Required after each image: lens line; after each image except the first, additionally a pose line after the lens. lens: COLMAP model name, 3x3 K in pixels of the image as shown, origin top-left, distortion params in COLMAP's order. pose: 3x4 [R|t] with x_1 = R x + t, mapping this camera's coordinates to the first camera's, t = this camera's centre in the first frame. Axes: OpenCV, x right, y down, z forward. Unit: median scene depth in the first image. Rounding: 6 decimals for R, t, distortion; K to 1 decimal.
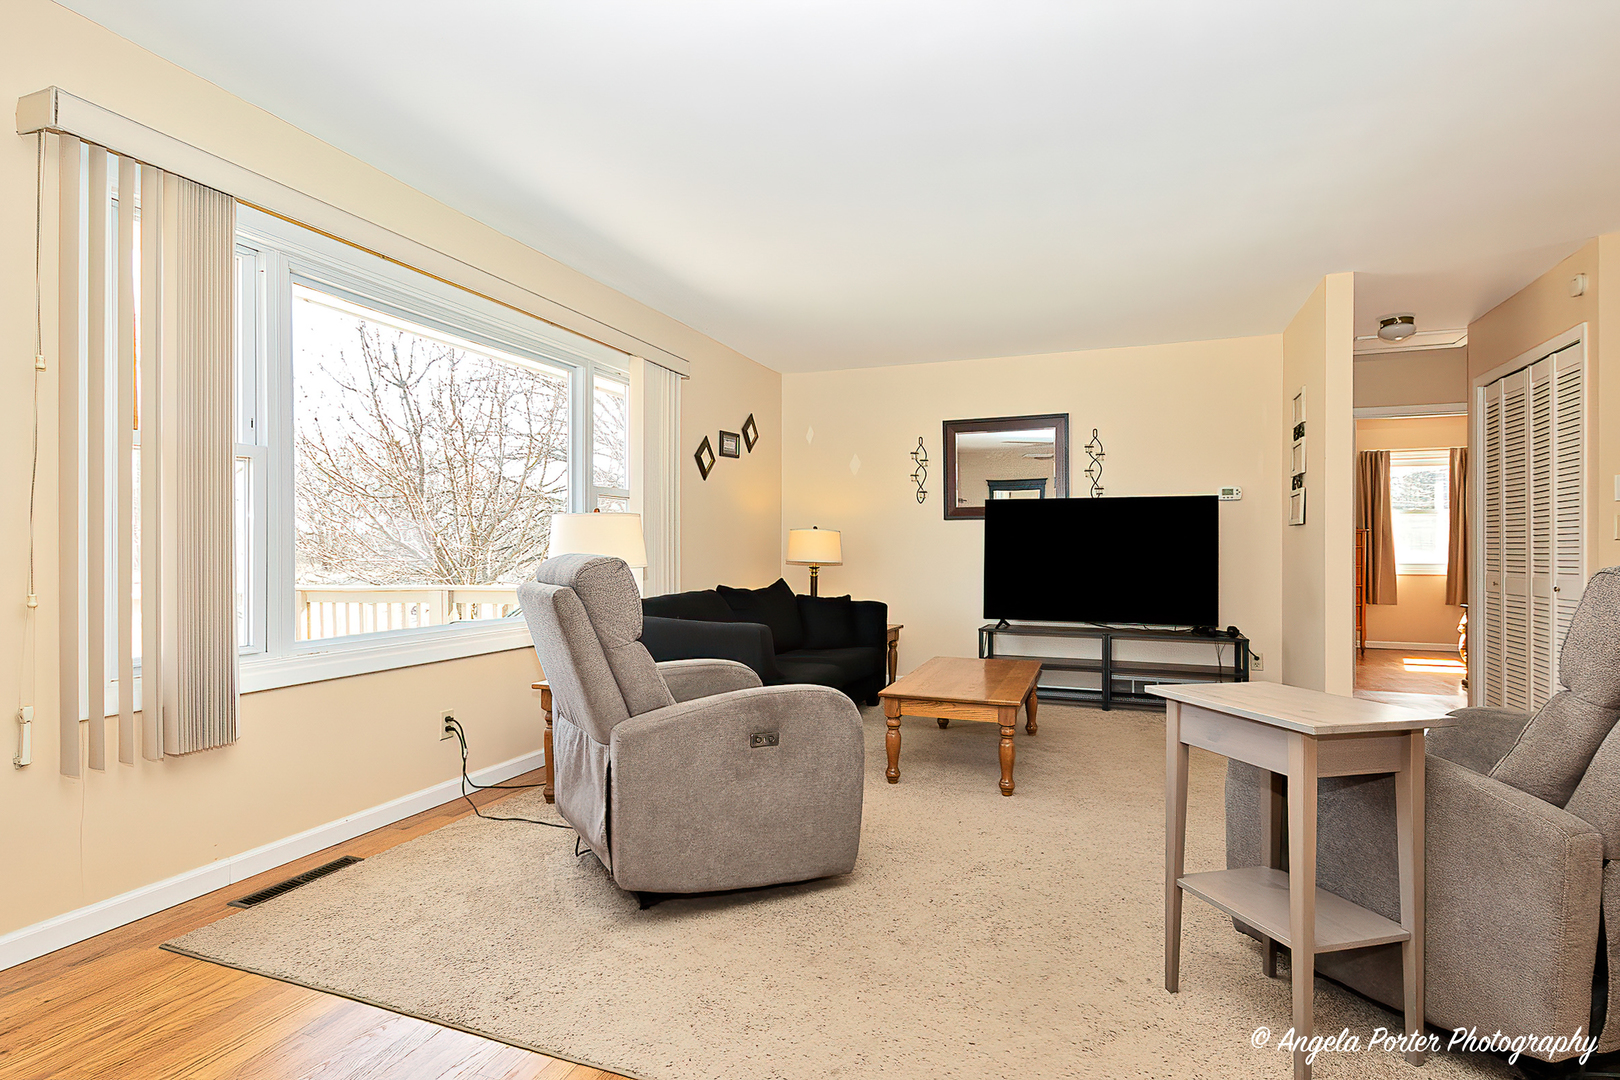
lens RADIAL K [[805.8, 0, 791.7], [0, 805.8, 544.3], [0, 0, 1]] dist [0.001877, 0.000715]
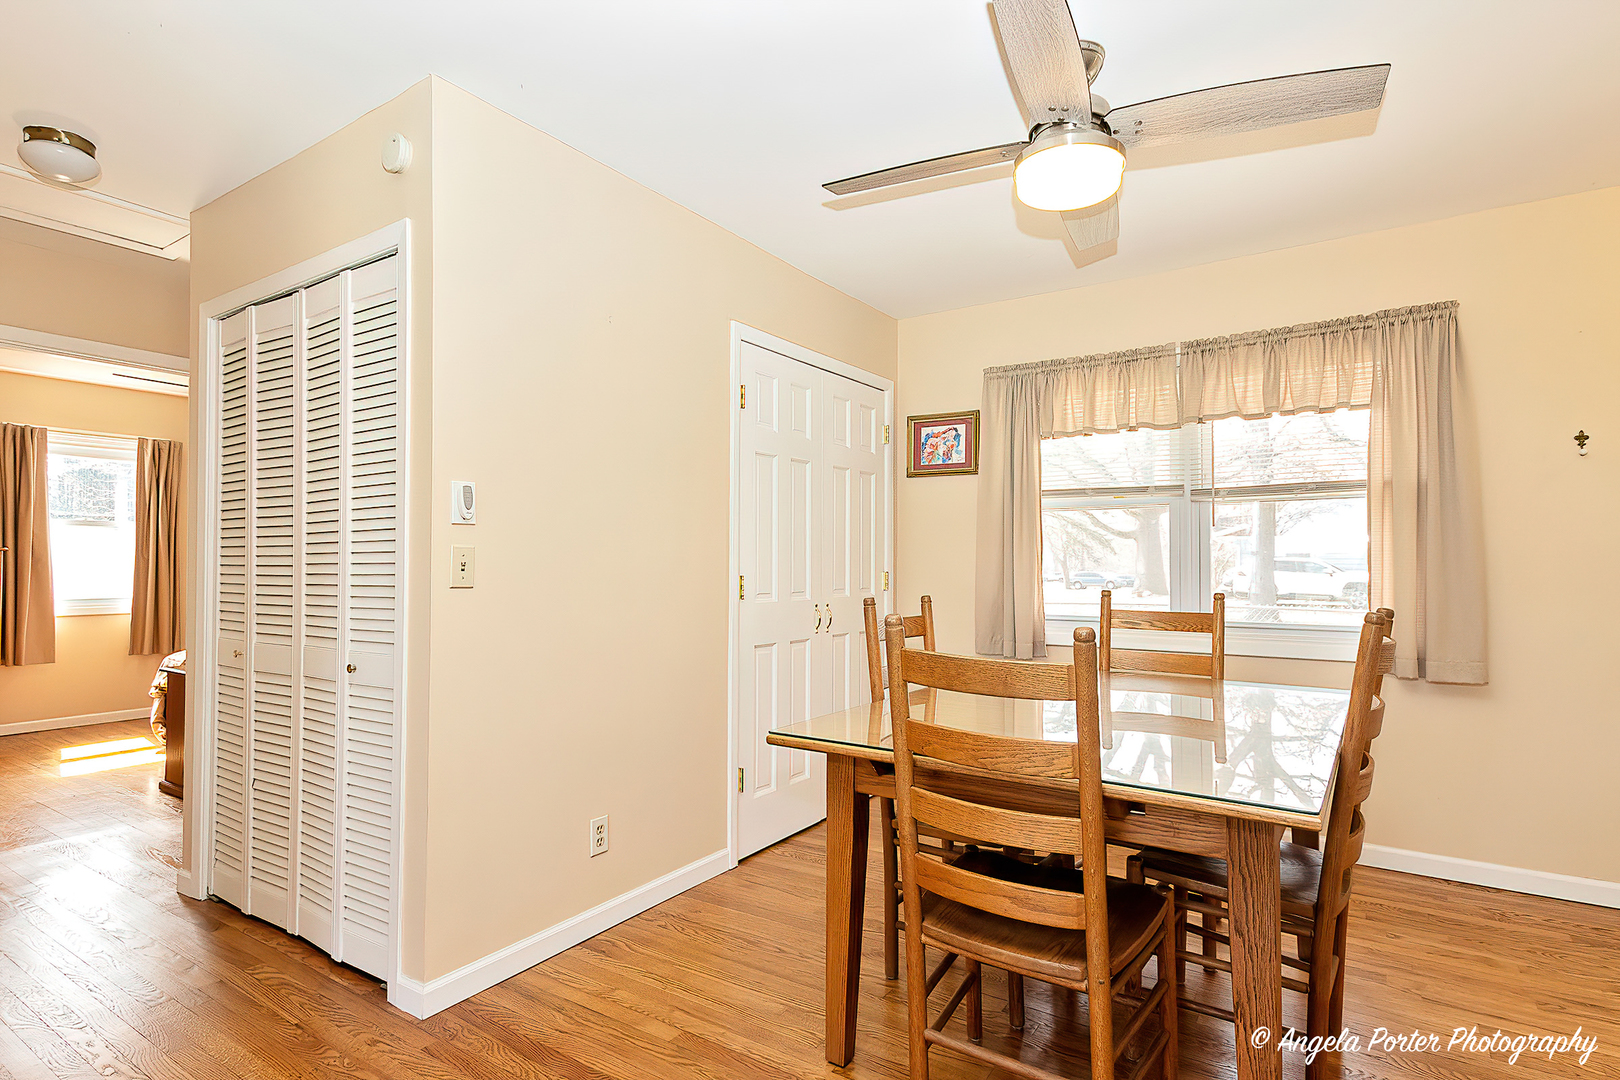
lens RADIAL K [[891.5, 0, 892.9], [0, 891.5, 558.6], [0, 0, 1]] dist [0.043292, -0.022623]
pose [[0.183114, 0.011474, 0.983025, 0.315681], [-0.008425, 0.999913, -0.010102, -0.018224], [-0.983056, -0.006433, 0.183194, 0.417269]]
